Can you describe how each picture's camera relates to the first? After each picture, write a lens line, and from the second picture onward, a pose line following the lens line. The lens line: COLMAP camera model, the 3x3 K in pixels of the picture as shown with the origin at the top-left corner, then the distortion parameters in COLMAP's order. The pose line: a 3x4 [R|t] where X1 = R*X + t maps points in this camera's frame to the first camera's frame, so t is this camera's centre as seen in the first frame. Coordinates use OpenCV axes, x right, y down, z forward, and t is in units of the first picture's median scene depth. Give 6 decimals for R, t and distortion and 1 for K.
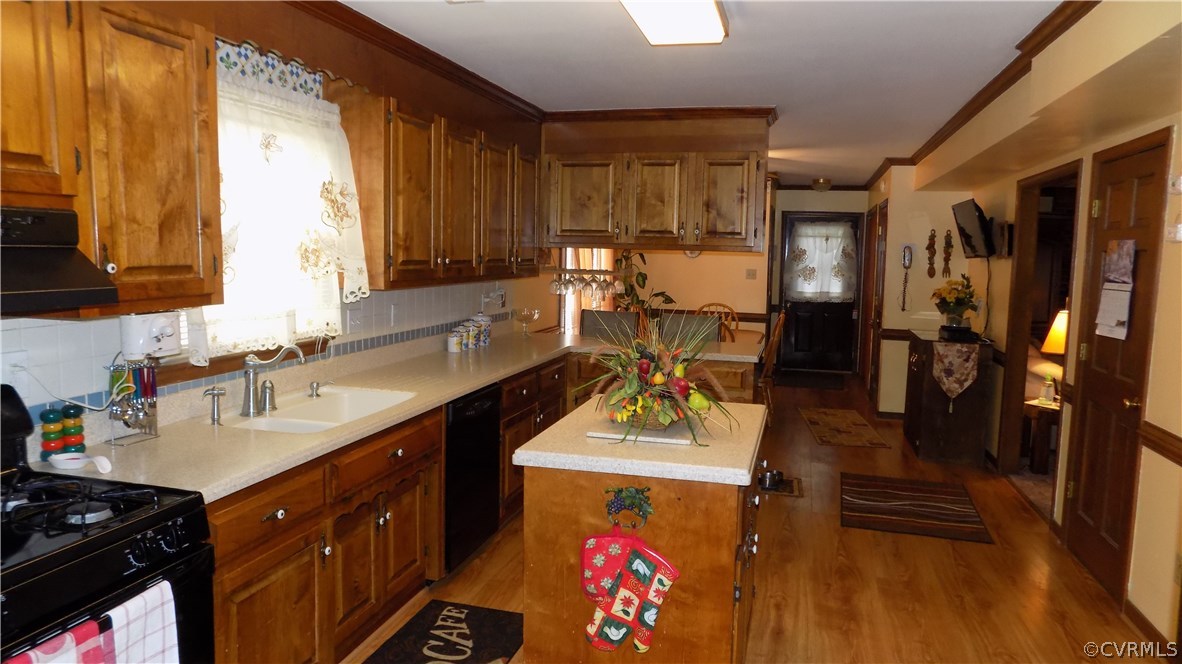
lens RADIAL K [[794.7, 0, 595.5], [0, 794.7, 333.9], [0, 0, 1]] dist [-0.011298, 0.005611]
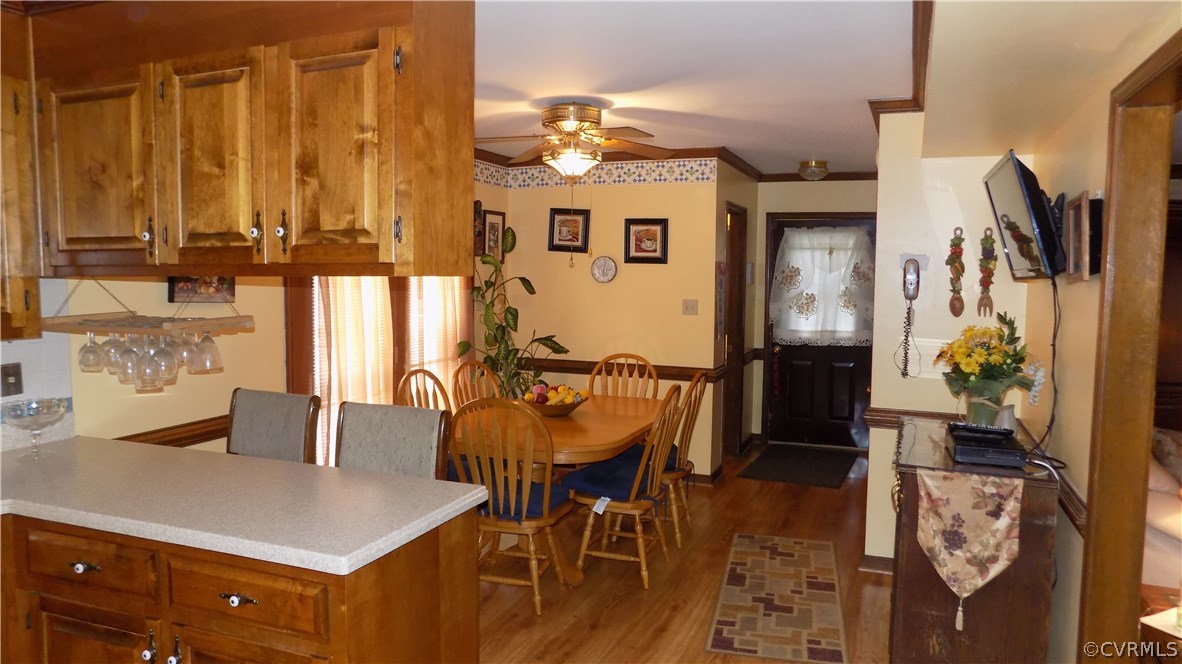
lens RADIAL K [[794.7, 0, 585.4], [0, 794.7, 333.2], [0, 0, 1]] dist [-0.011298, 0.005611]
pose [[0.990940, -0.006899, -0.134127, 0.277523], [0.002992, 0.999566, -0.029309, -0.050037], [0.134270, 0.028642, 0.990531, 0.487348]]
